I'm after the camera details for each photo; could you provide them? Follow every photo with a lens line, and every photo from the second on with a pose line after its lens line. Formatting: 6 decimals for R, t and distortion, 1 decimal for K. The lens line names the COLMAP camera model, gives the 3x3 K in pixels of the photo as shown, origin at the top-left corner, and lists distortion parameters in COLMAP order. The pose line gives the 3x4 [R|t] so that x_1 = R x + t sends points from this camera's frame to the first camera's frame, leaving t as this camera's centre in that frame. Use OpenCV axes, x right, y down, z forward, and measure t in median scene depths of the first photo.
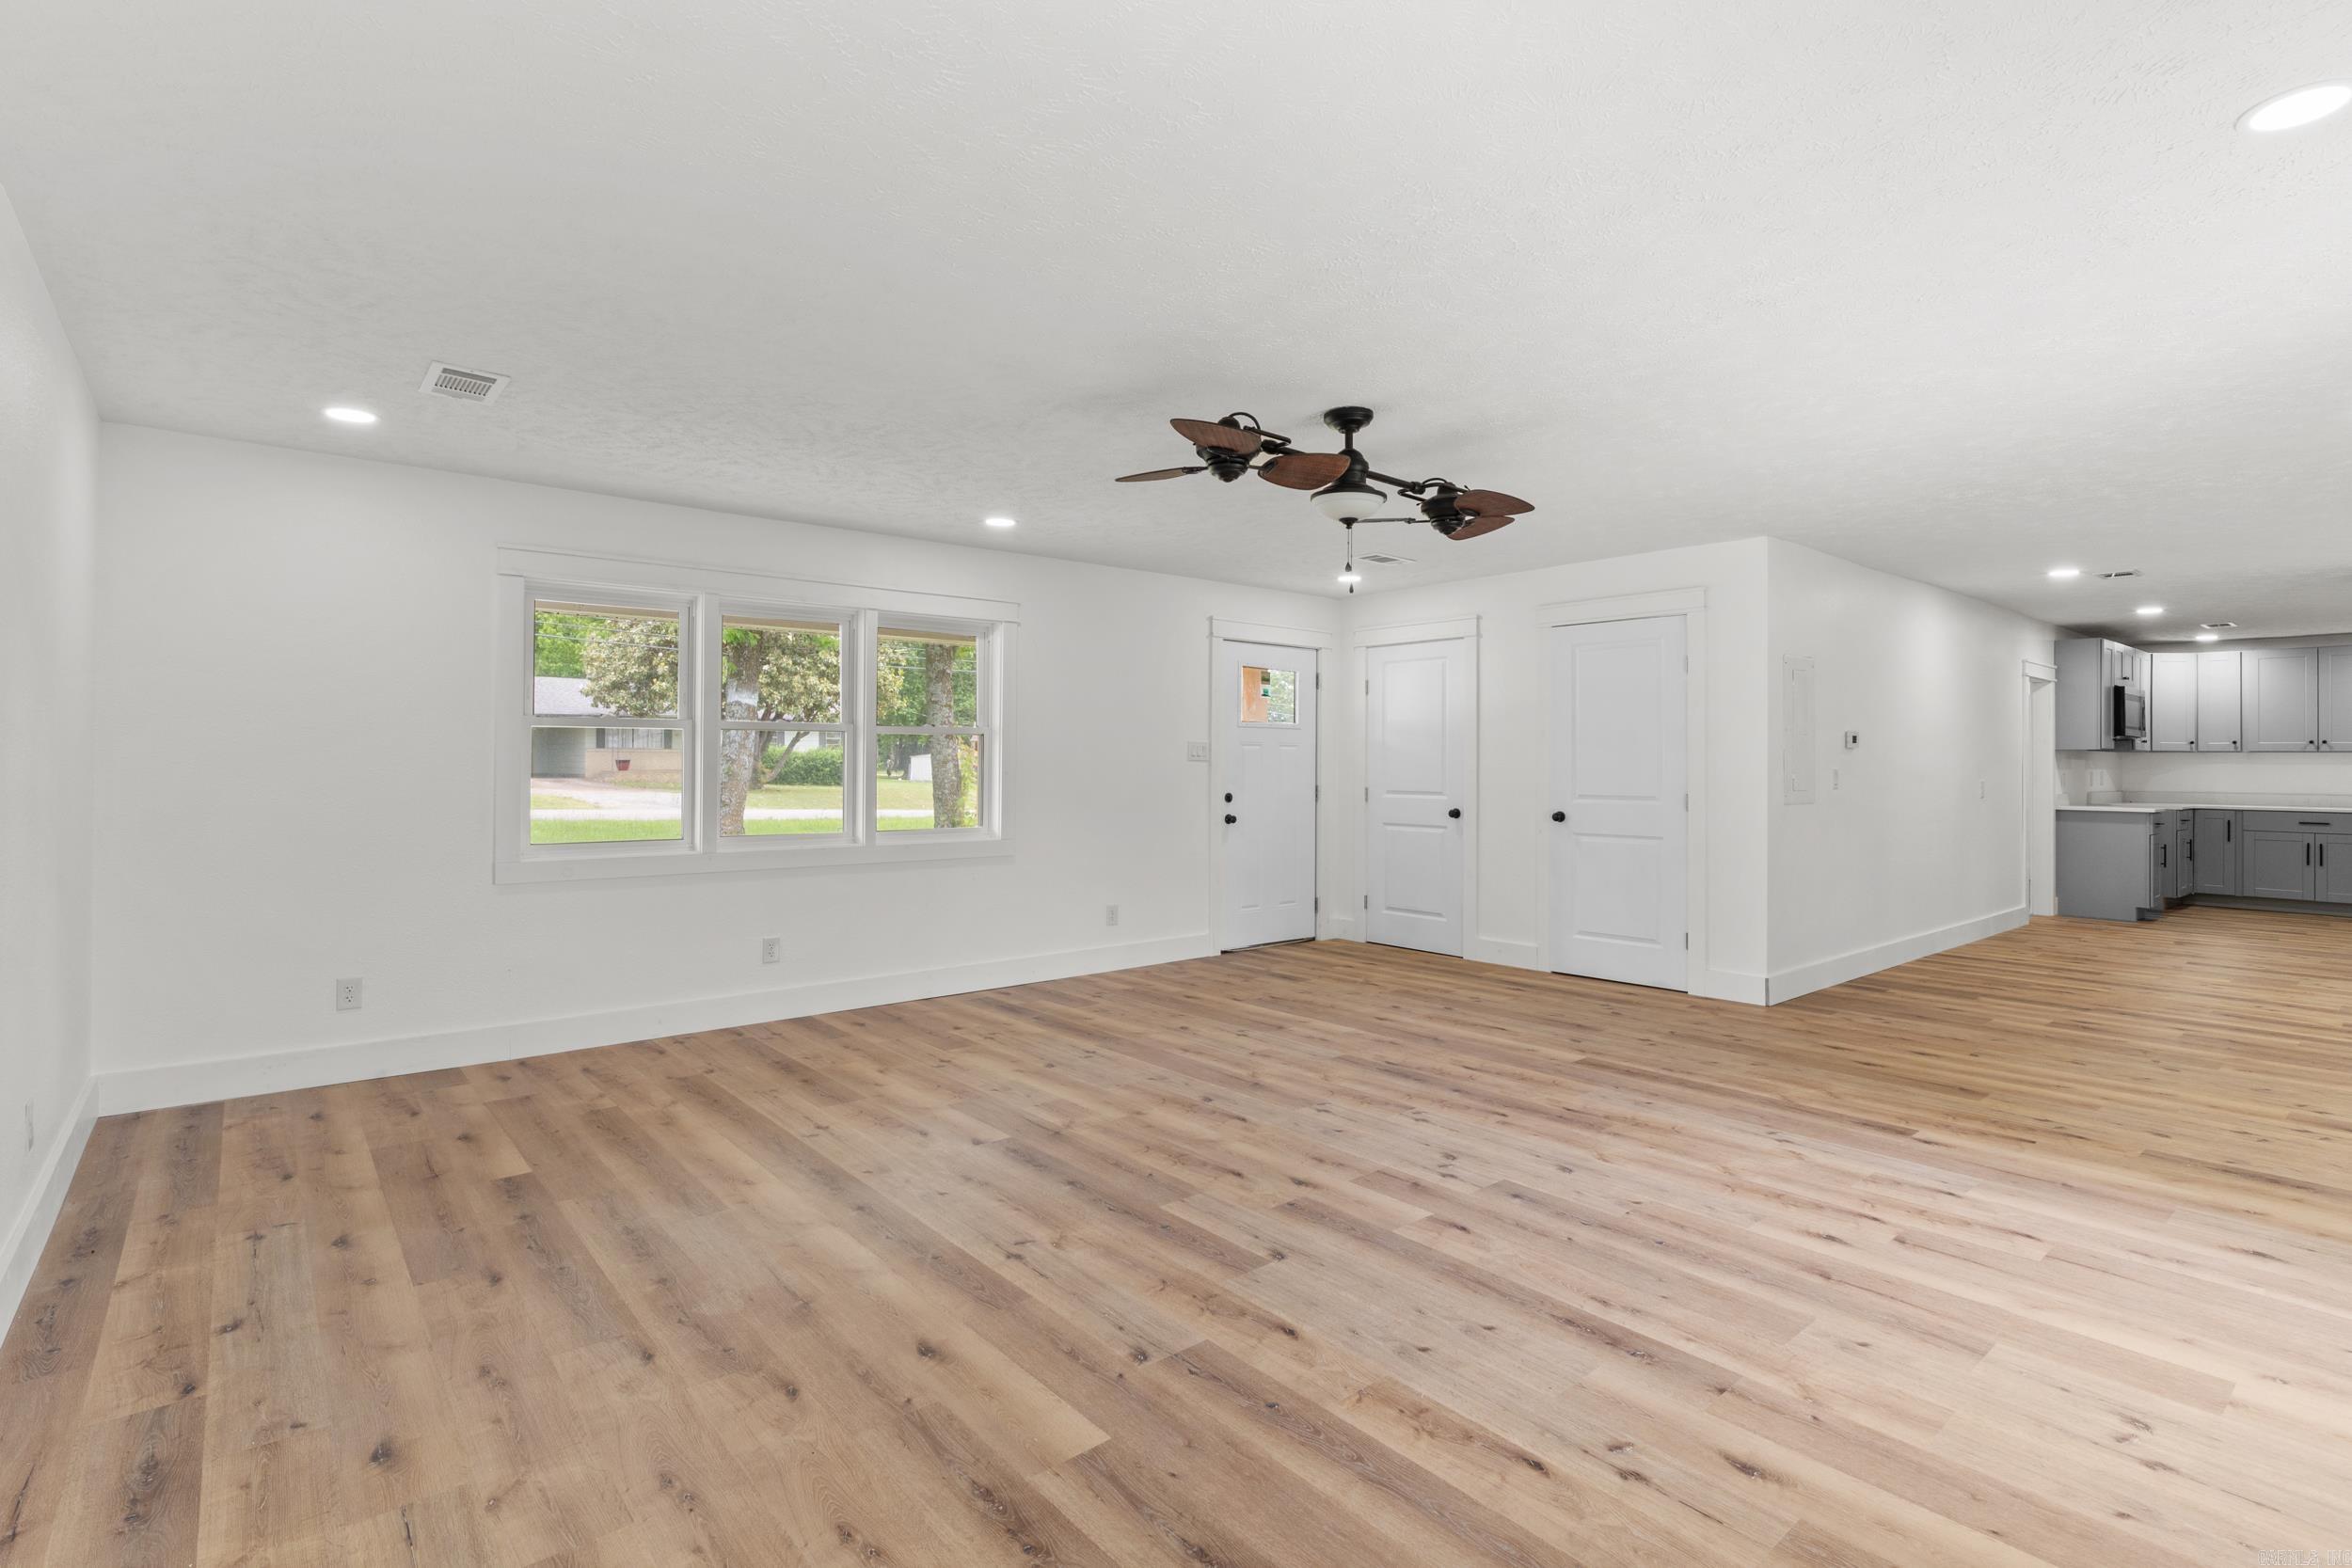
lens RADIAL K [[1131.8, 0, 1176.1], [0, 1131.8, 760.3], [0, 0, 1]] dist [-0.002328, -0.003018]
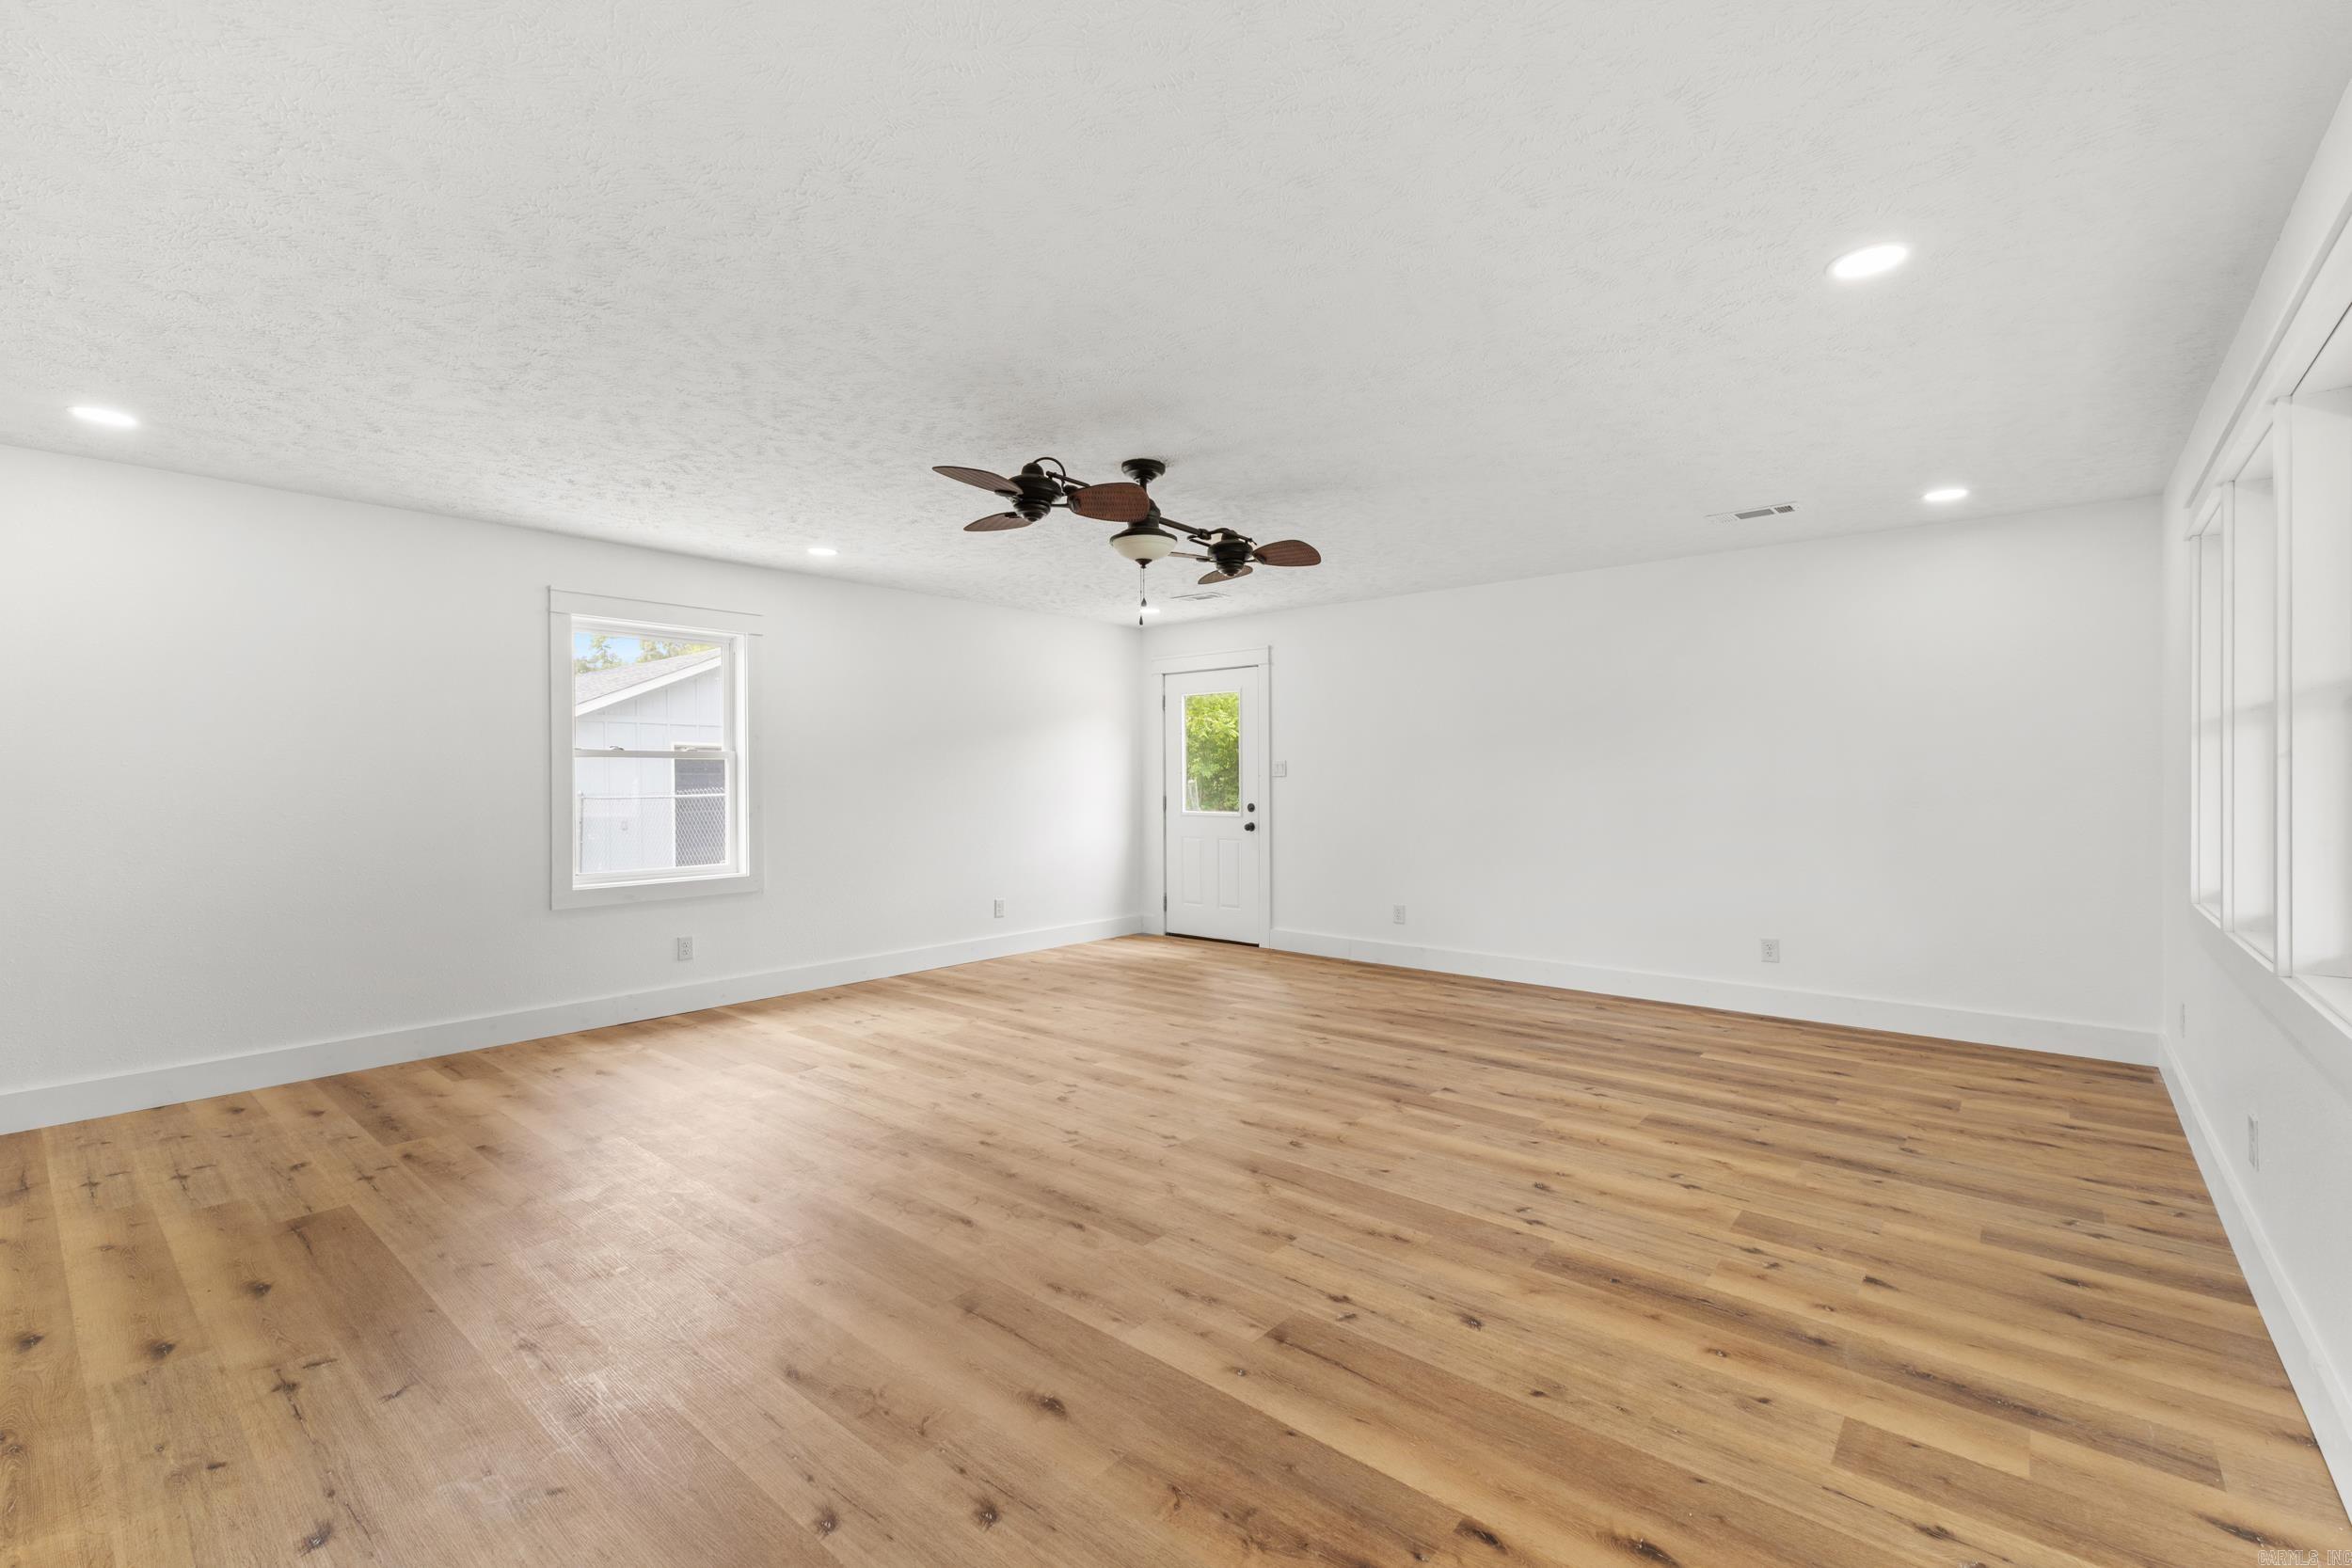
lens RADIAL K [[994.1, 0, 1177.3], [0, 994.1, 785.3], [0, 0, 1]] dist [0.007638, -0.000925]
pose [[-0.985237, 0.001611, -0.171189, 0.309215], [0.000943, 0.999992, 0.003984, 0.007909], [0.171194, 0.003764, -0.985230, 2.118631]]
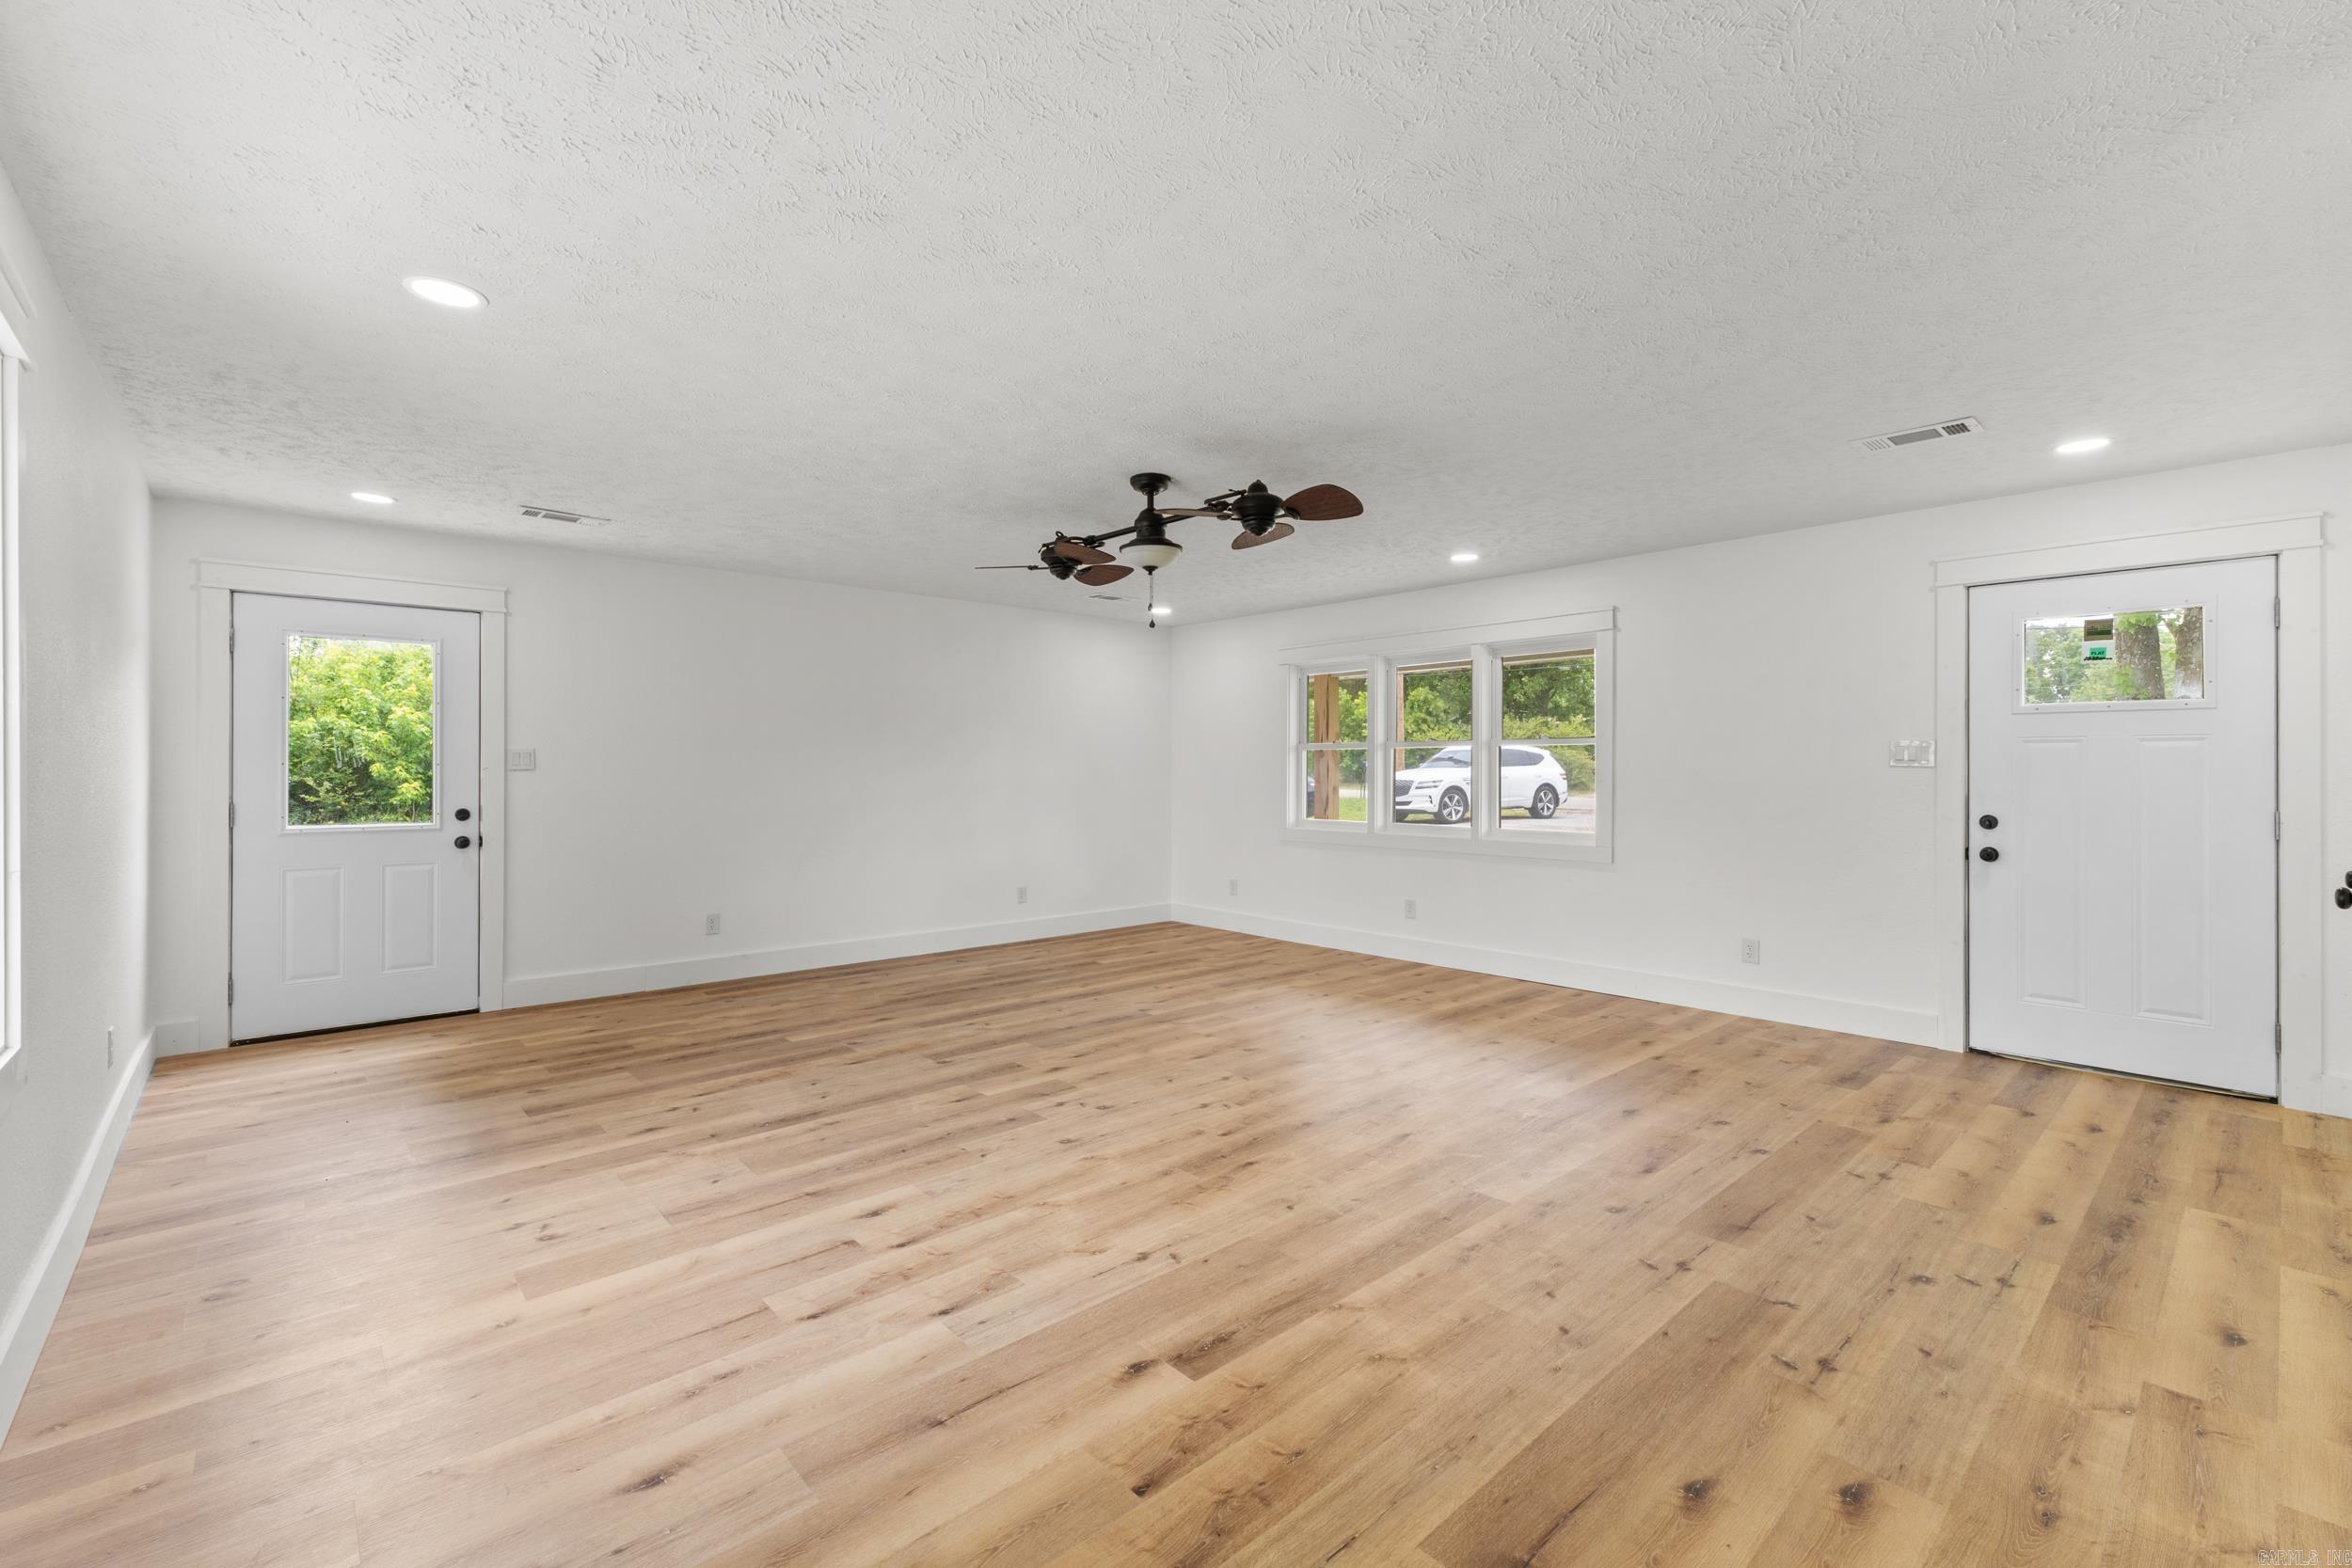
lens RADIAL K [[994.1, 0, 1174.2], [0, 994.1, 765.0], [0, 0, 1]] dist [0.007638, -0.000925]
pose [[0.029045, -0.009403, -0.999534, 1.296597], [0.002689, 0.999953, -0.009329, 0.007686], [0.999575, -0.002416, 0.029068, 1.063914]]
